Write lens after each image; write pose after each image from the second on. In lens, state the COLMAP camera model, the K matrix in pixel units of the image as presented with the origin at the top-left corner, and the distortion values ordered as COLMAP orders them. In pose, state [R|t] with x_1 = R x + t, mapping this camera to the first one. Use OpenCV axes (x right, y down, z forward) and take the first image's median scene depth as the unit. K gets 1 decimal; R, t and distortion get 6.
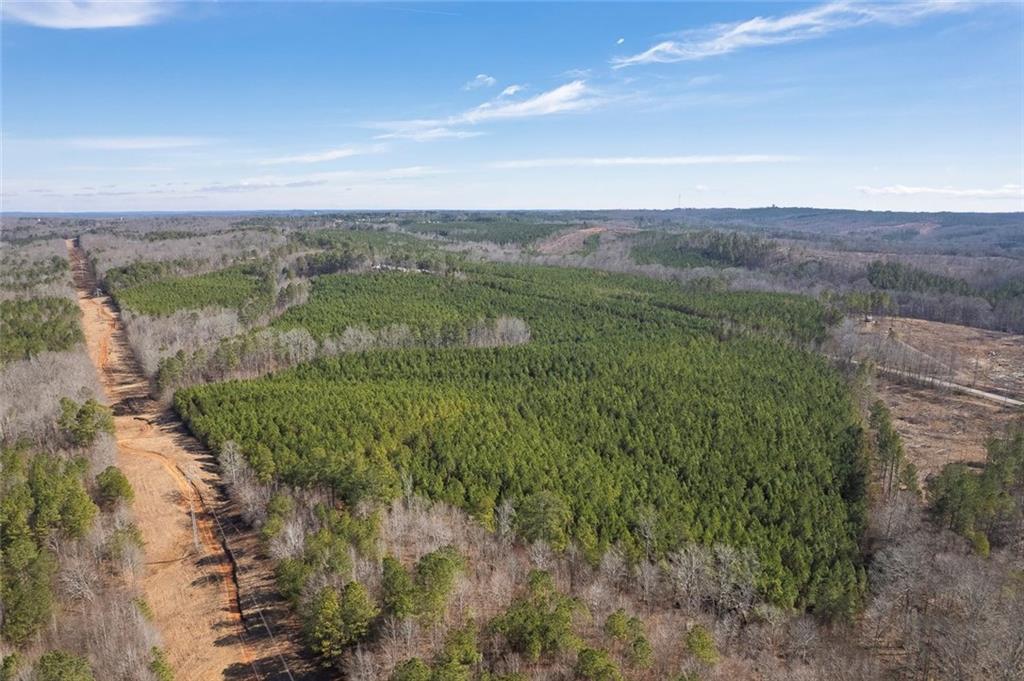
lens RADIAL K [[658.5, 0, 508.9], [0, 658.5, 343.8], [0, 0, 1]] dist [-0.079773, 0.075813]
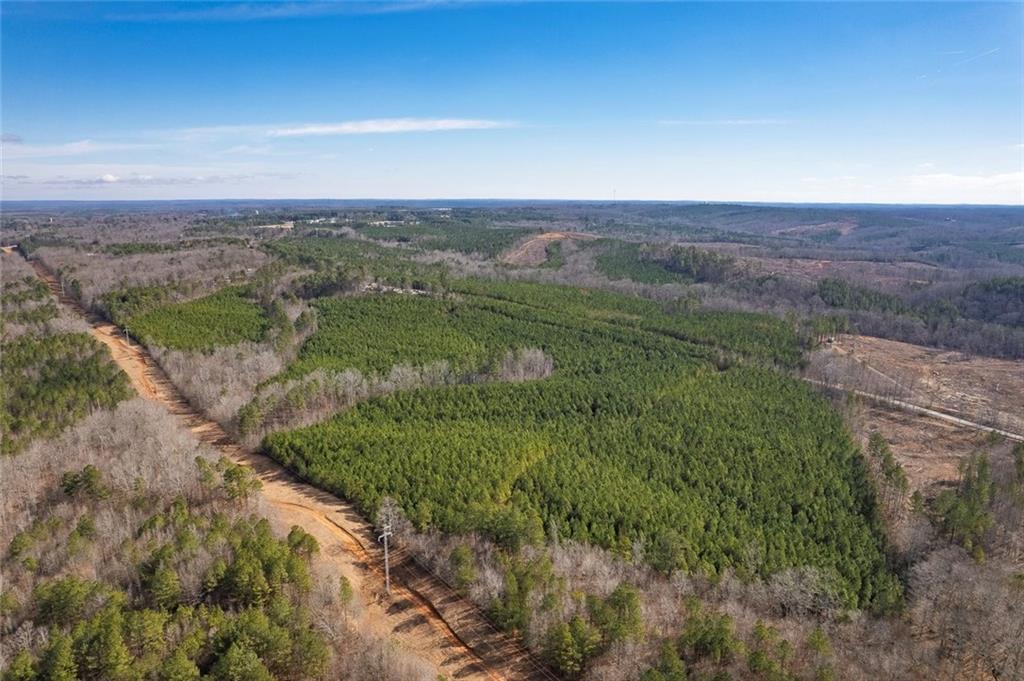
lens RADIAL K [[658.5, 0, 508.9], [0, 658.5, 343.8], [0, 0, 1]] dist [-0.079773, 0.075813]
pose [[0.993973, -0.022512, 0.107292, -0.146238], [0.020505, 0.999594, 0.019772, -0.067514], [-0.107693, -0.017453, 0.994031, -0.095614]]
